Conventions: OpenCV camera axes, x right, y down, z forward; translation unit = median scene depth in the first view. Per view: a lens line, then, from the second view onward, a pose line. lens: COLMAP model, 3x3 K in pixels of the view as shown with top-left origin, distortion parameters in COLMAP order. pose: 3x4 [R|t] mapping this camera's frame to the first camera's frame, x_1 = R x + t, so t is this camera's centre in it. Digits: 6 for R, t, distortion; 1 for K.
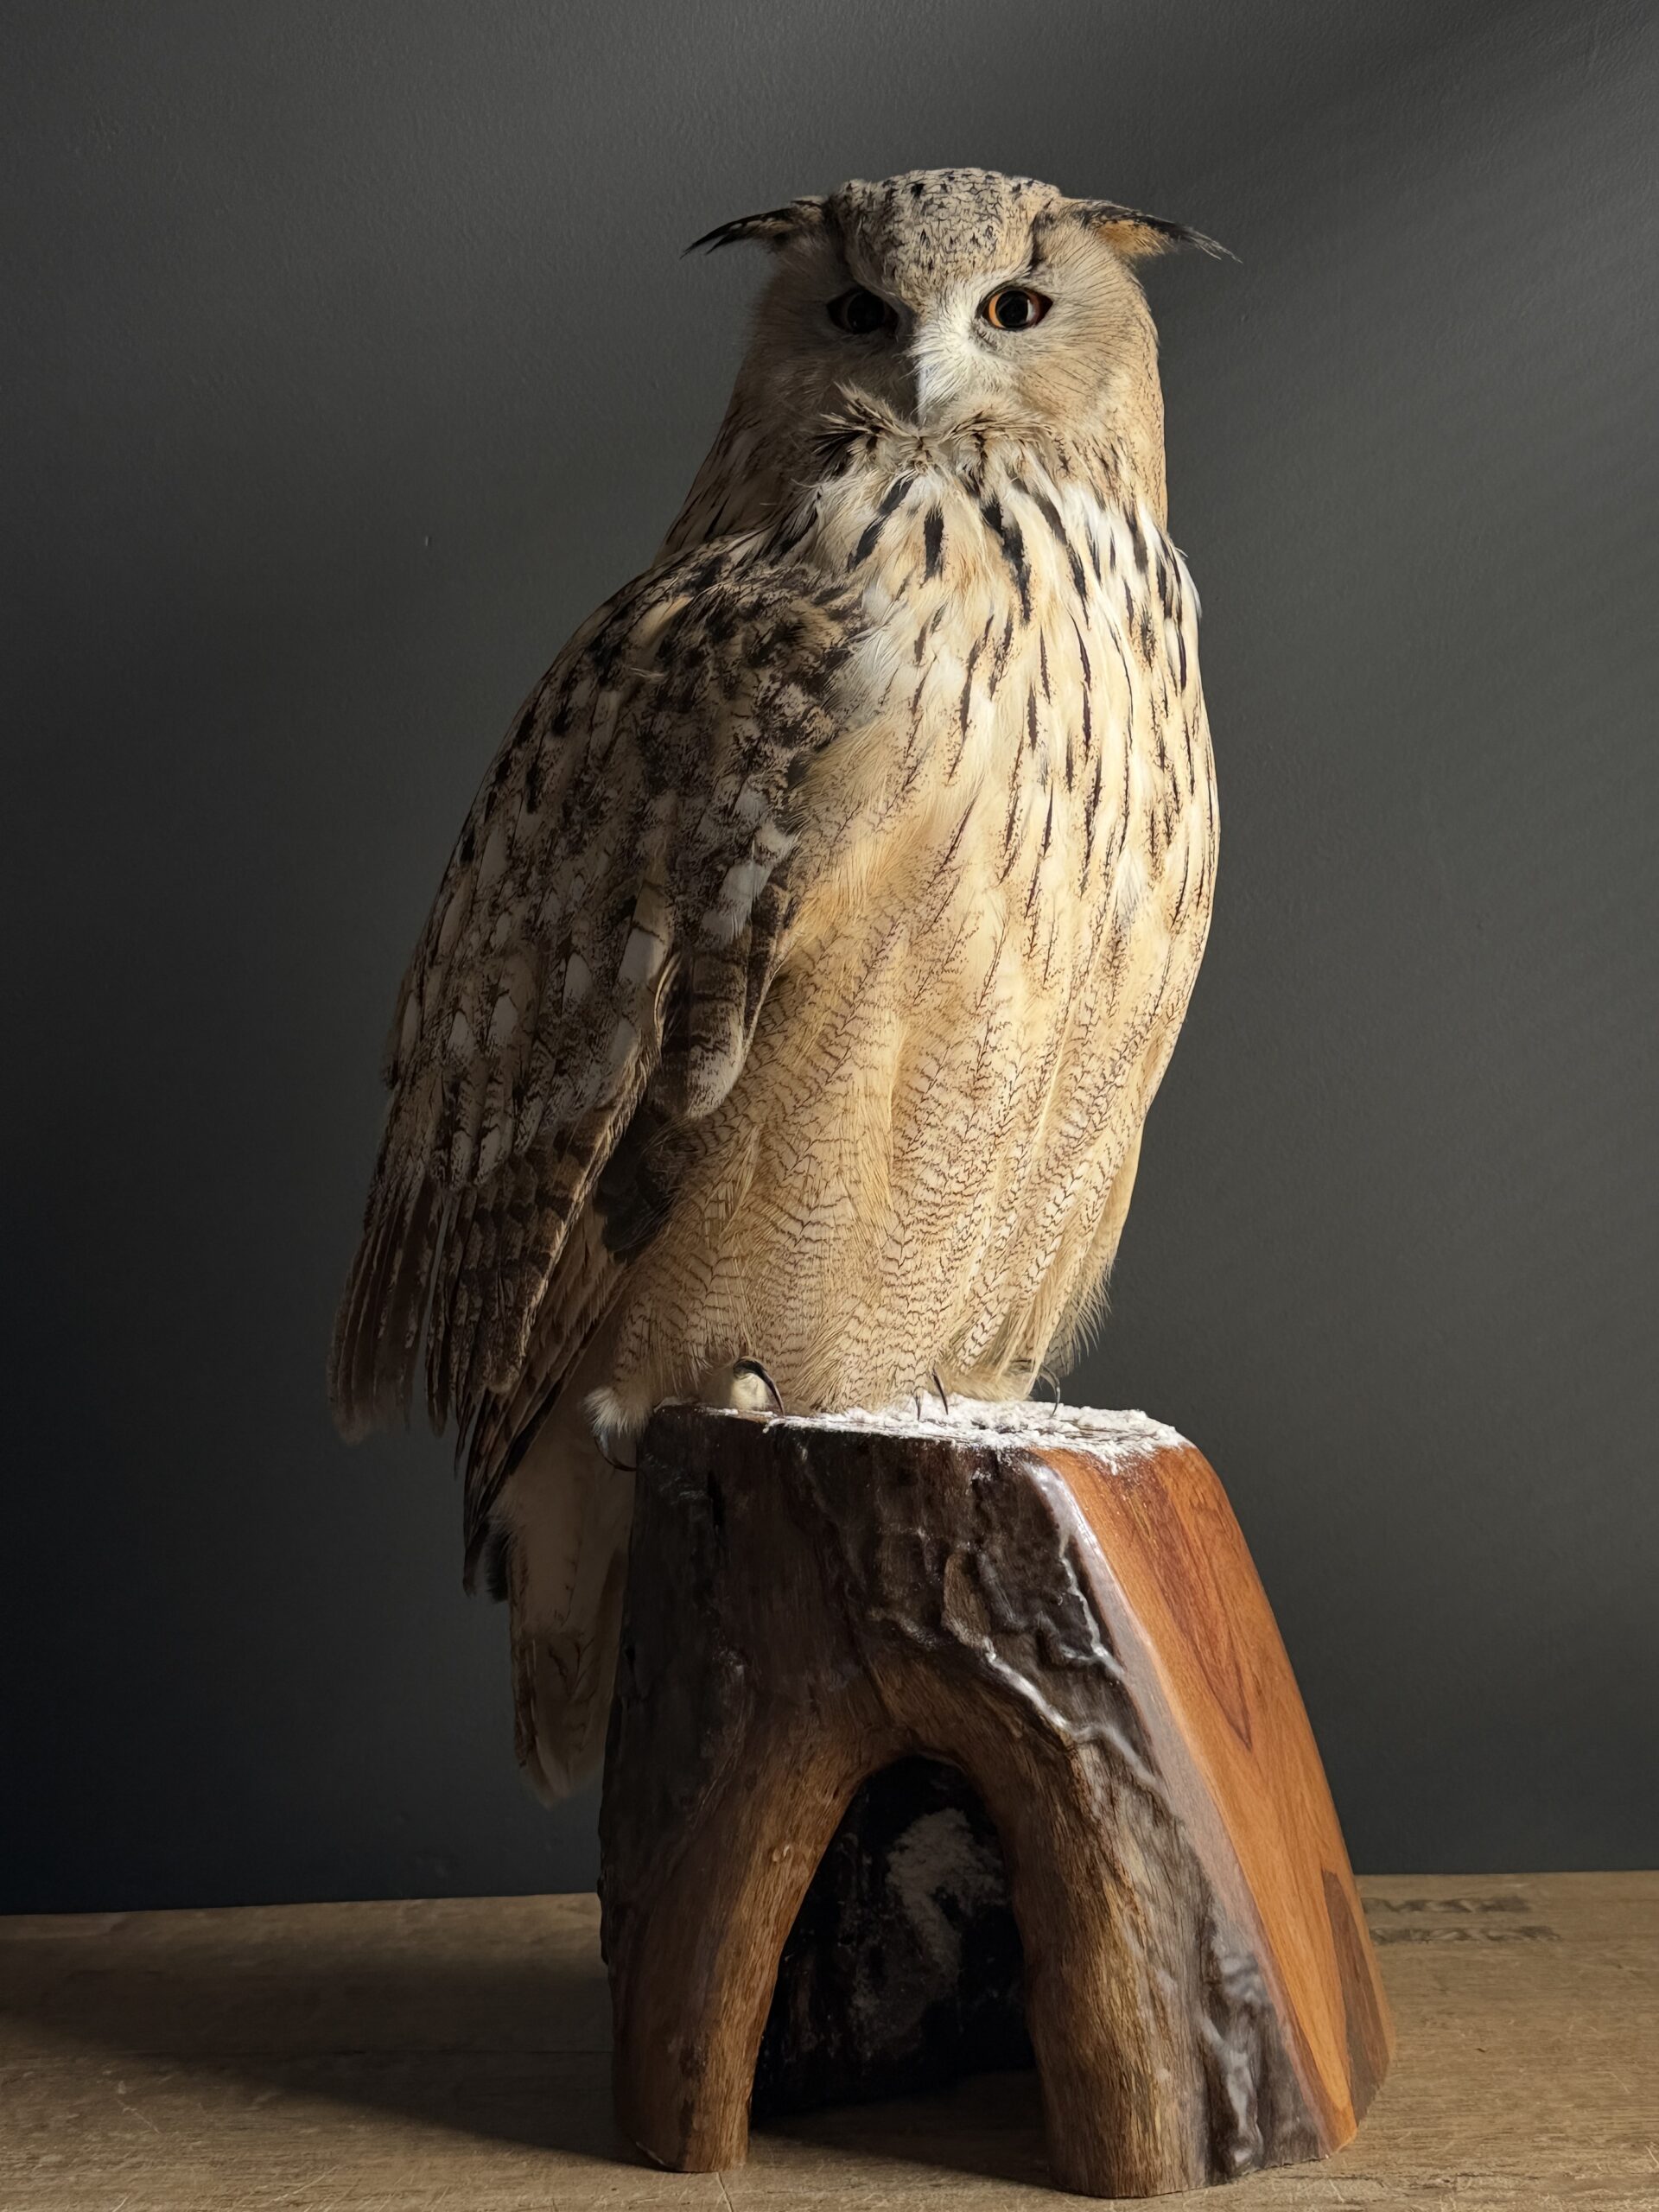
lens RADIAL K [[2753.1, 0, 812.6], [0, 2753.1, 1144.8], [0, 0, 1]] dist [0.148552, -0.228838]
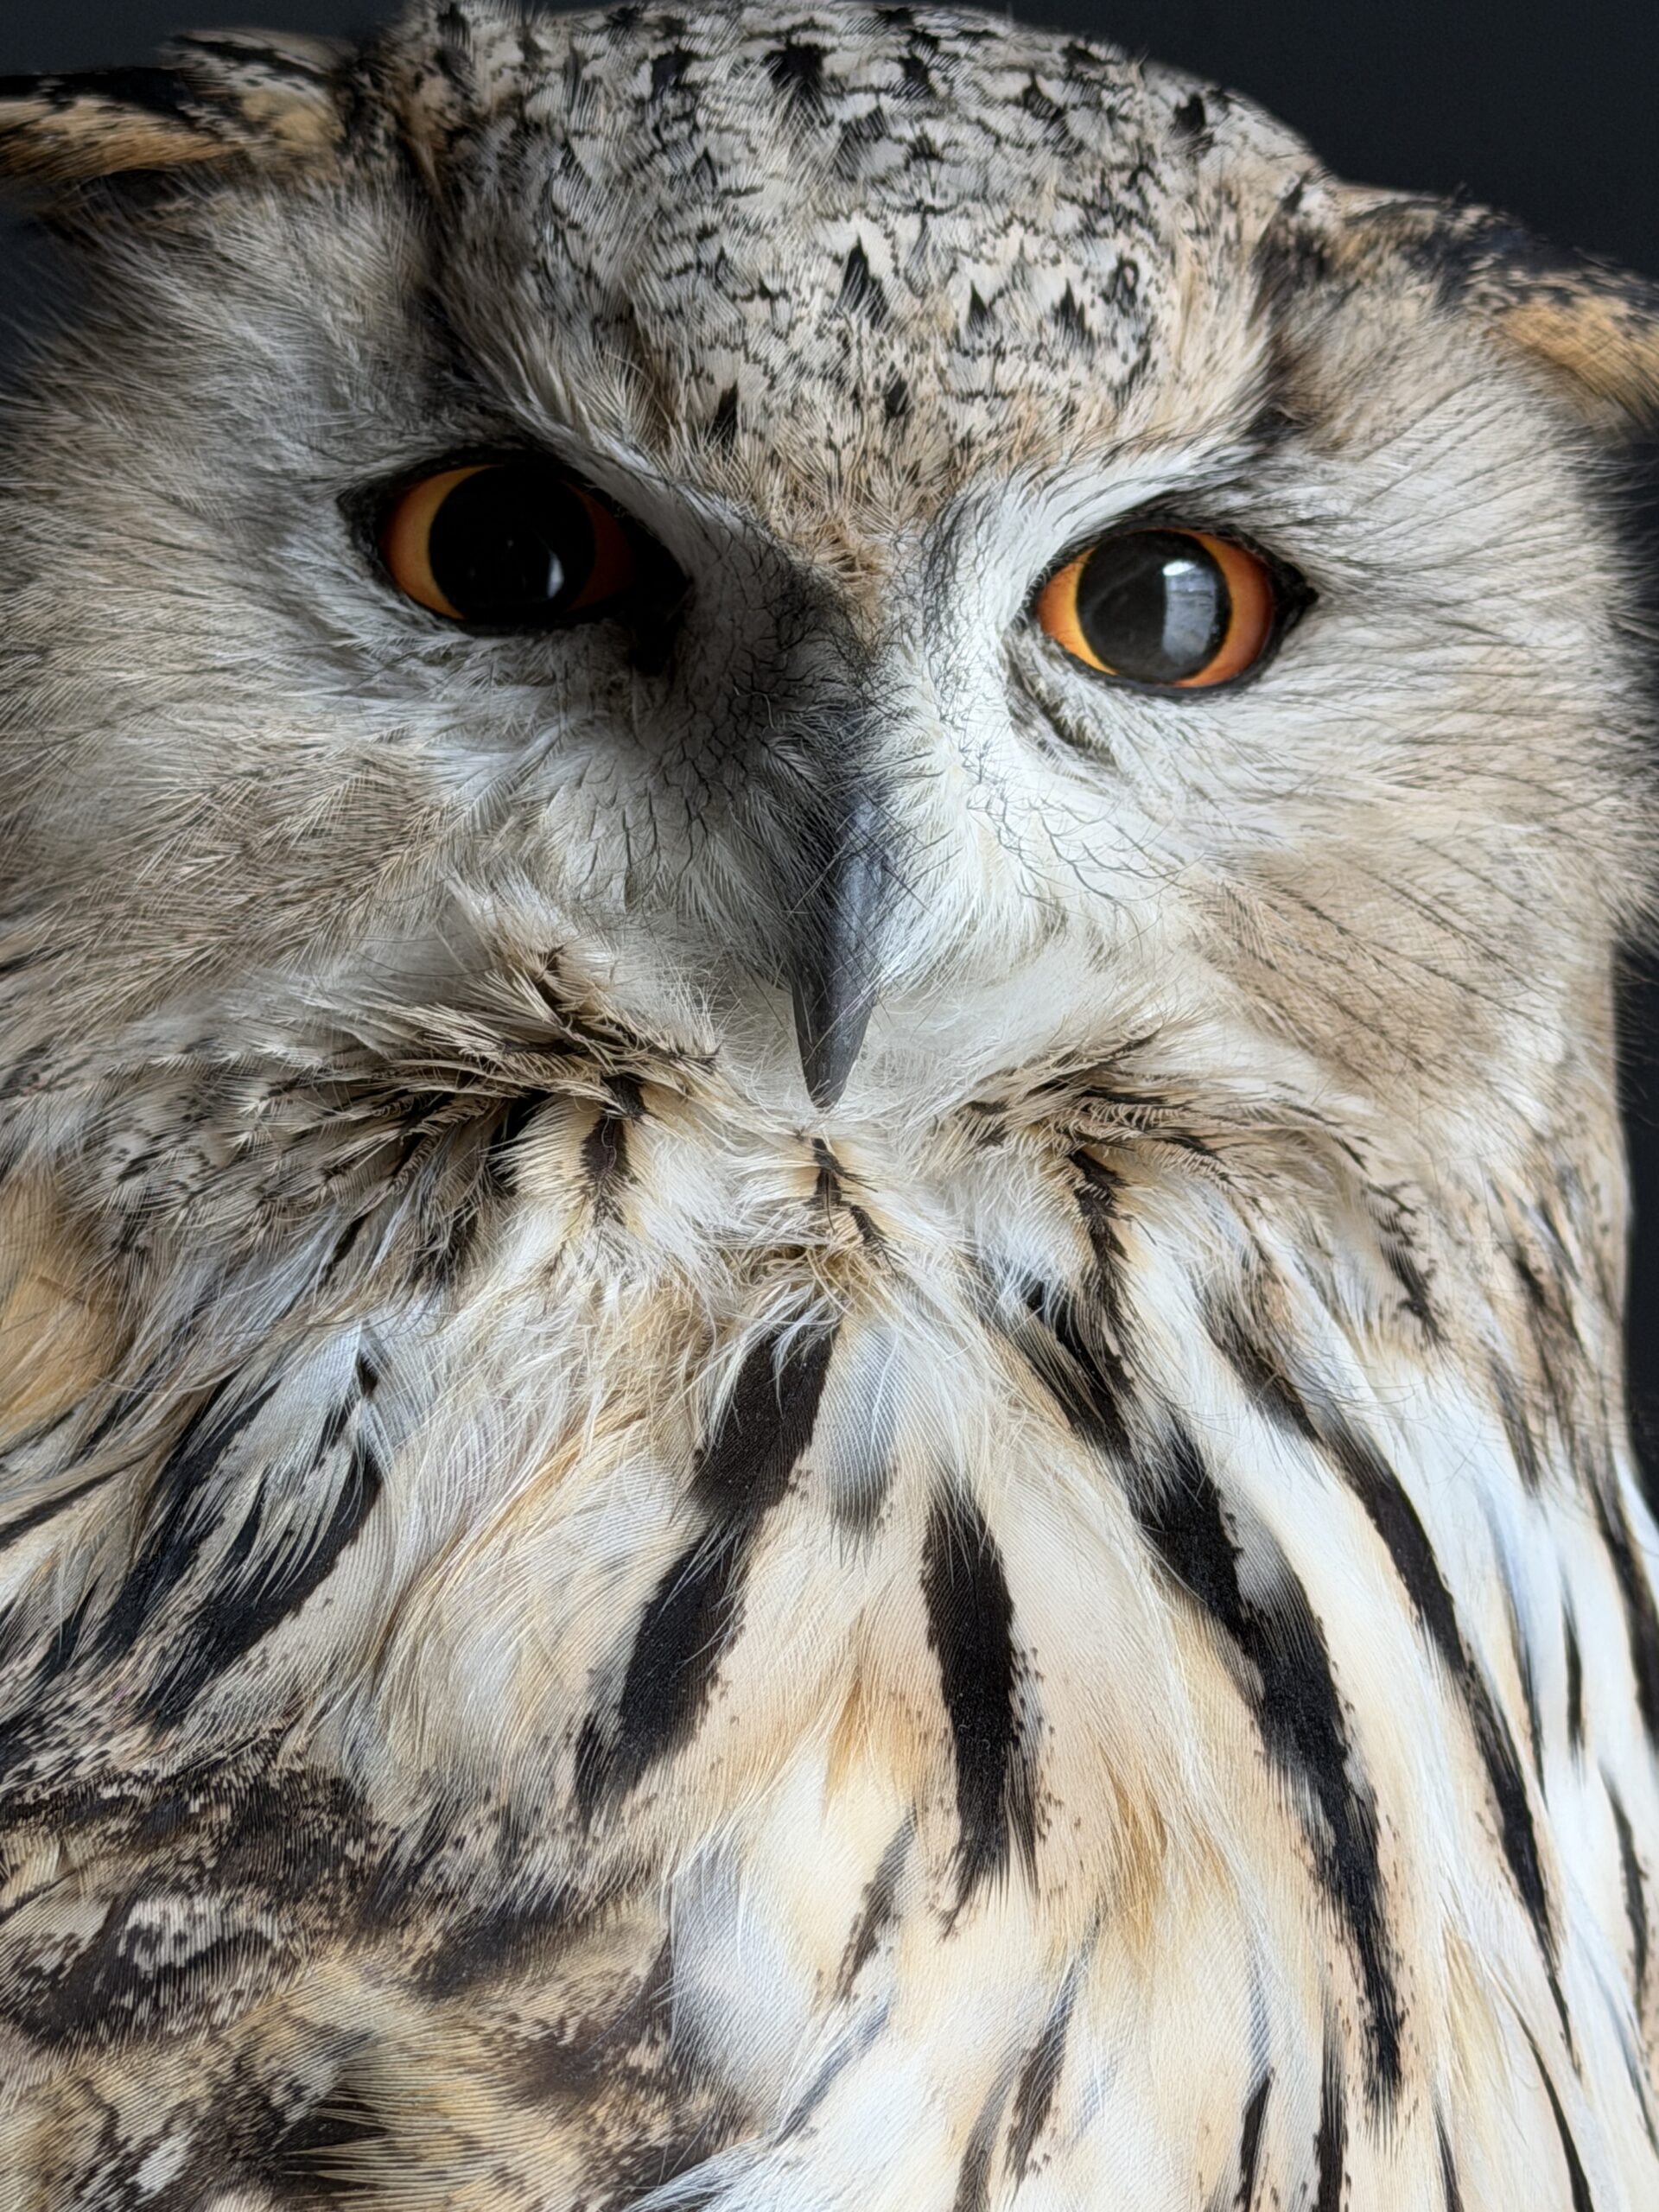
lens RADIAL K [[5419.8, 0, 872.2], [0, 5419.8, 1114.6], [0, 0, 1]] dist [0.142963, -0.016475]
pose [[0.953862, 0.067586, 0.292538, -0.085760], [-0.025387, 0.989001, -0.145714, -0.200615], [-0.299169, 0.131565, 0.945087, 0.613029]]
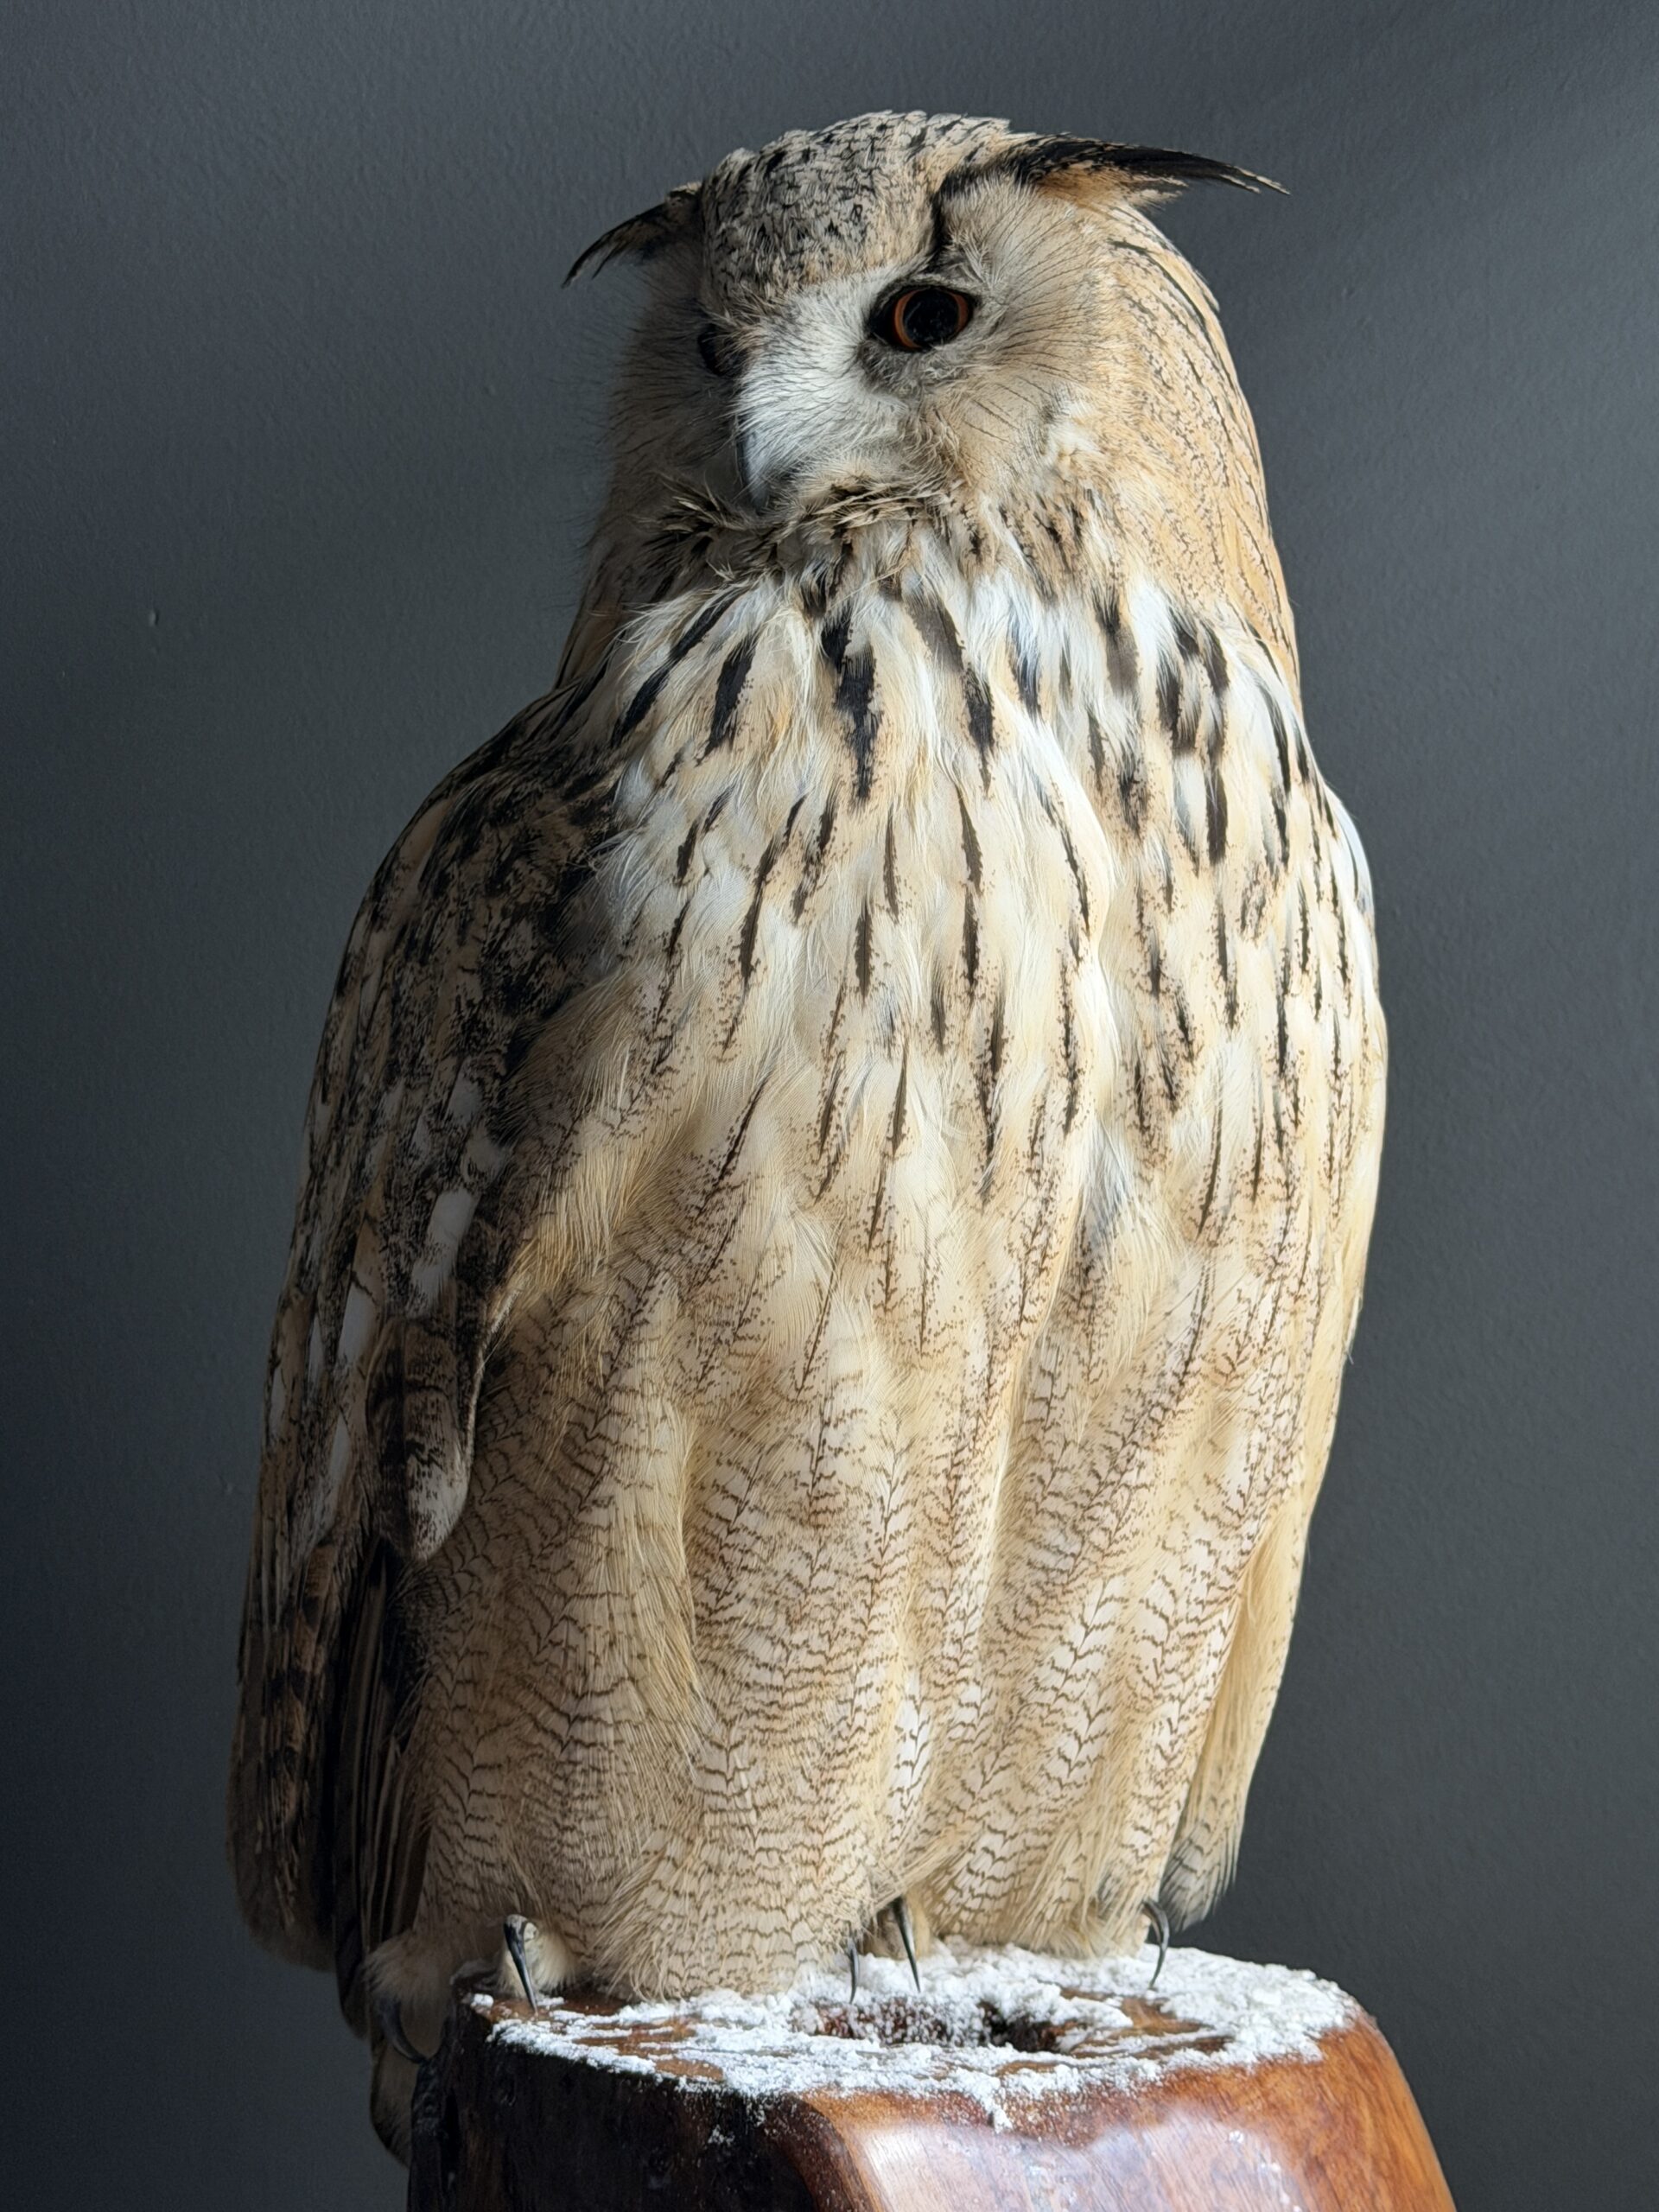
lens RADIAL K [[3857.2, 0, 833.9], [0, 3857.2, 1128.3], [0, 0, 1]] dist [0.118427, 0.170264]
pose [[0.918229, -0.040339, -0.393990, 0.429288], [0.026724, 0.998843, -0.039985, -0.074819], [0.395147, 0.026186, 0.918244, 0.158090]]
